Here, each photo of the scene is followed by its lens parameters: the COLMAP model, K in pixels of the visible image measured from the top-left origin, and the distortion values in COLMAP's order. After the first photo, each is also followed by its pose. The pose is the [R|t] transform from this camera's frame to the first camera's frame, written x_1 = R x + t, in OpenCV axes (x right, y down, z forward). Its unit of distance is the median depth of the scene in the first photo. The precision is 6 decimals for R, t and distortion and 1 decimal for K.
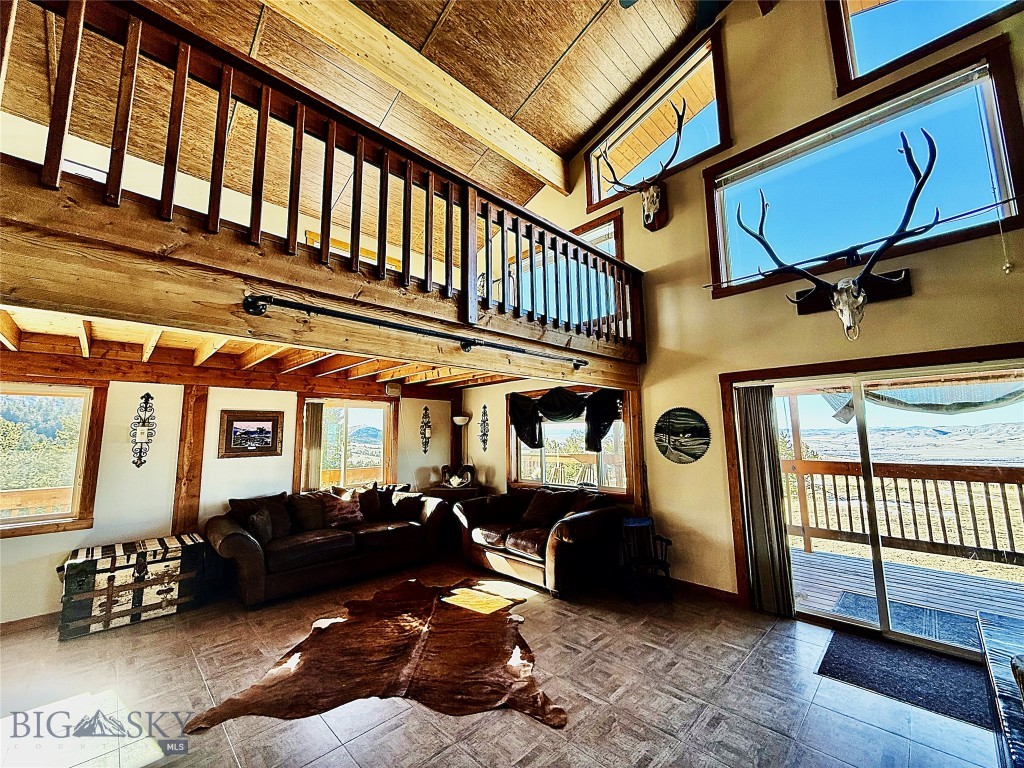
lens RADIAL K [[407.7, 0, 509.7], [0, 407.7, 382.6], [0, 0, 1]] dist [0.001132, 0.000159]
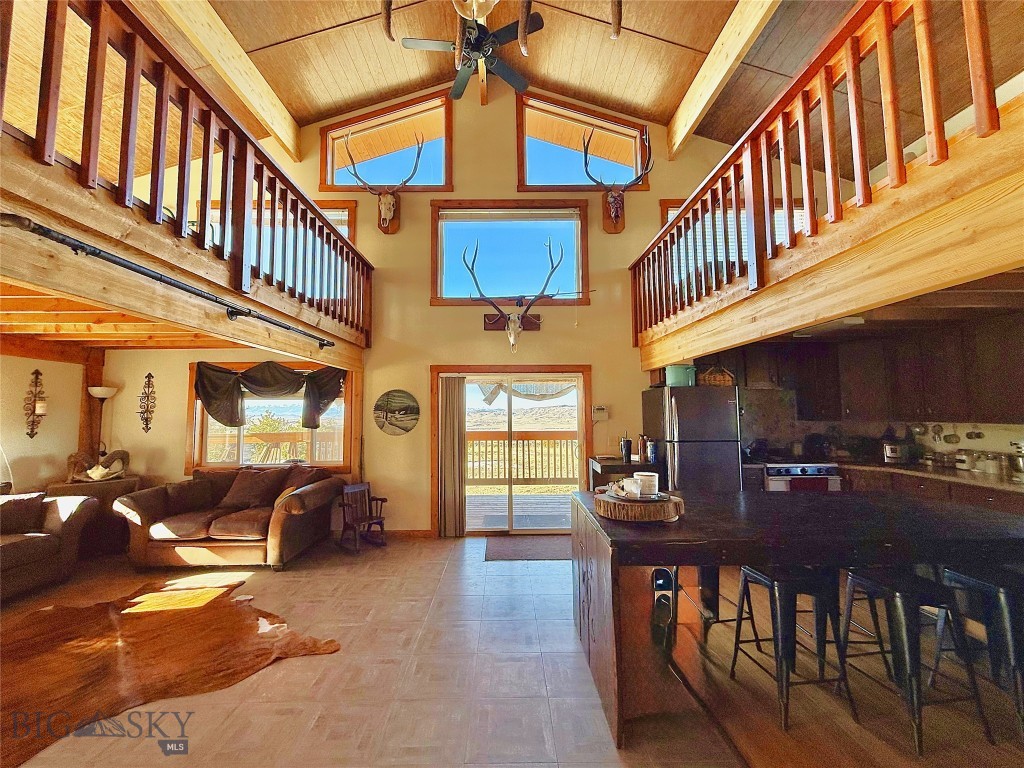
lens RADIAL K [[407.7, 0, 509.3], [0, 407.7, 384.0], [0, 0, 1]] dist [0.001132, 0.000159]
pose [[0.691133, 0.056394, 0.720524, -0.251091], [-0.094859, 0.995405, 0.013082, -0.002954], [-0.716475, -0.077389, 0.693307, -0.080594]]
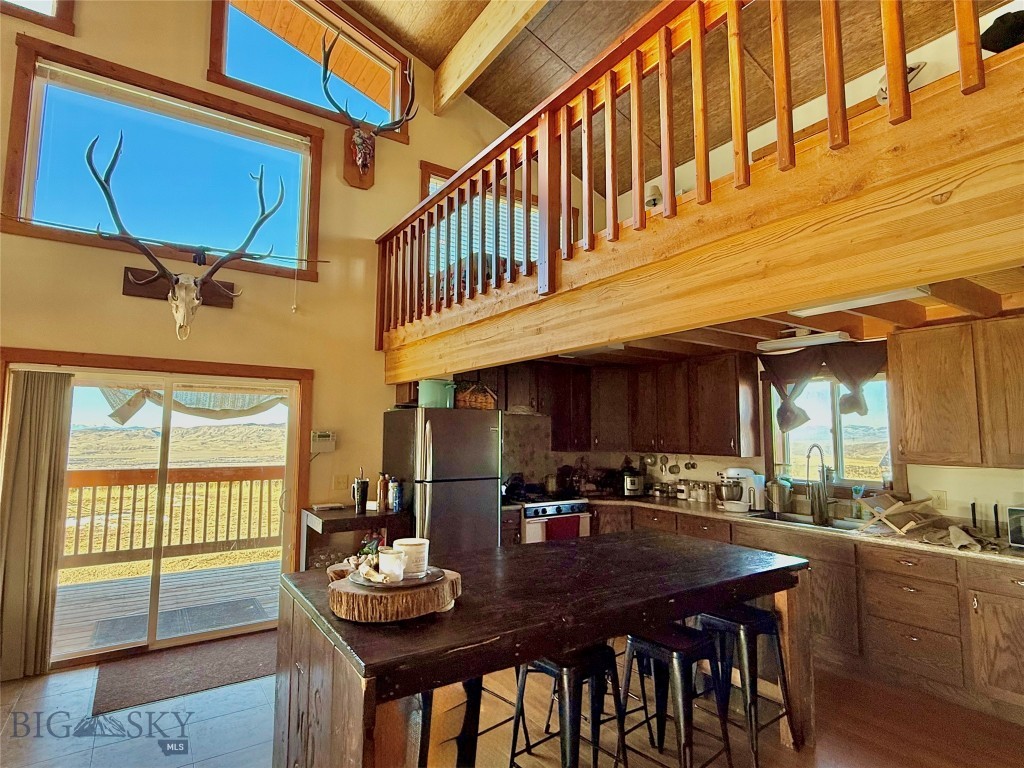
lens RADIAL K [[533.5, 0, 509.1], [0, 533.5, 384.5], [0, 0, 1]] dist [0.001804, -0.001807]
pose [[0.178988, 0.104494, 0.978286, -0.180522], [-0.136540, 0.987360, -0.080482, -0.005411], [-0.974331, -0.119170, 0.190993, 0.009605]]
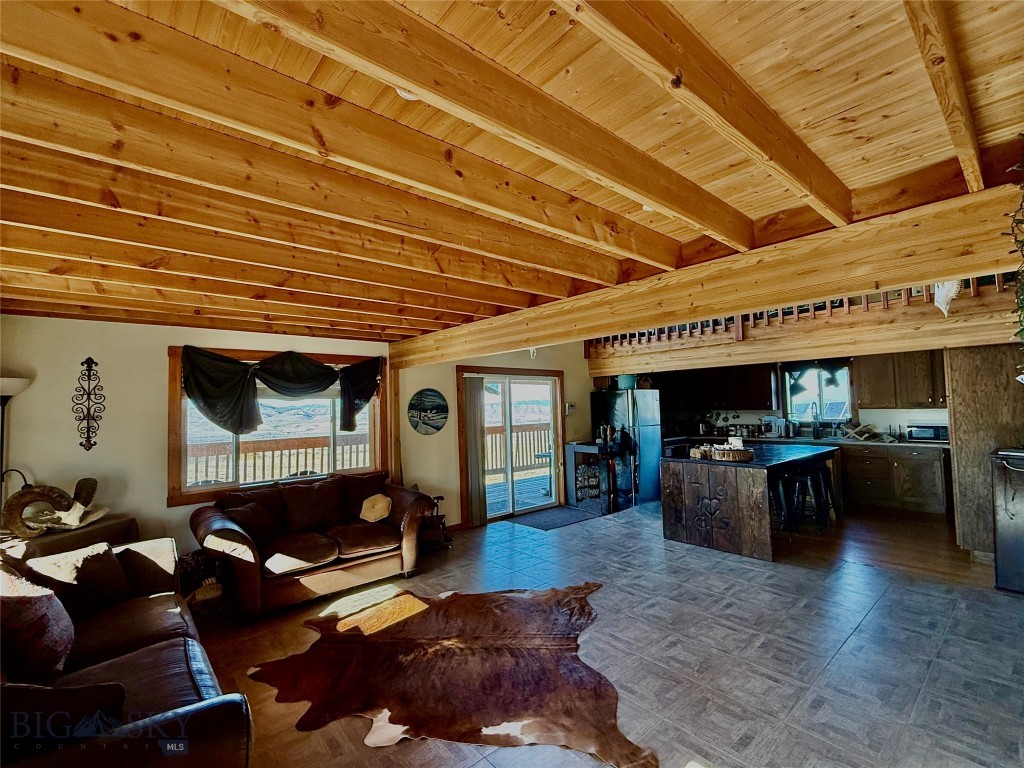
lens RADIAL K [[458.4, 0, 515.3], [0, 458.4, 388.2], [0, 0, 1]] dist [0.000861, 0.000598]
pose [[0.058981, 0.048254, 0.997092, -1.007995], [-0.106411, 0.993444, -0.041783, 0.101001], [-0.992571, -0.103637, 0.063729, 0.745480]]
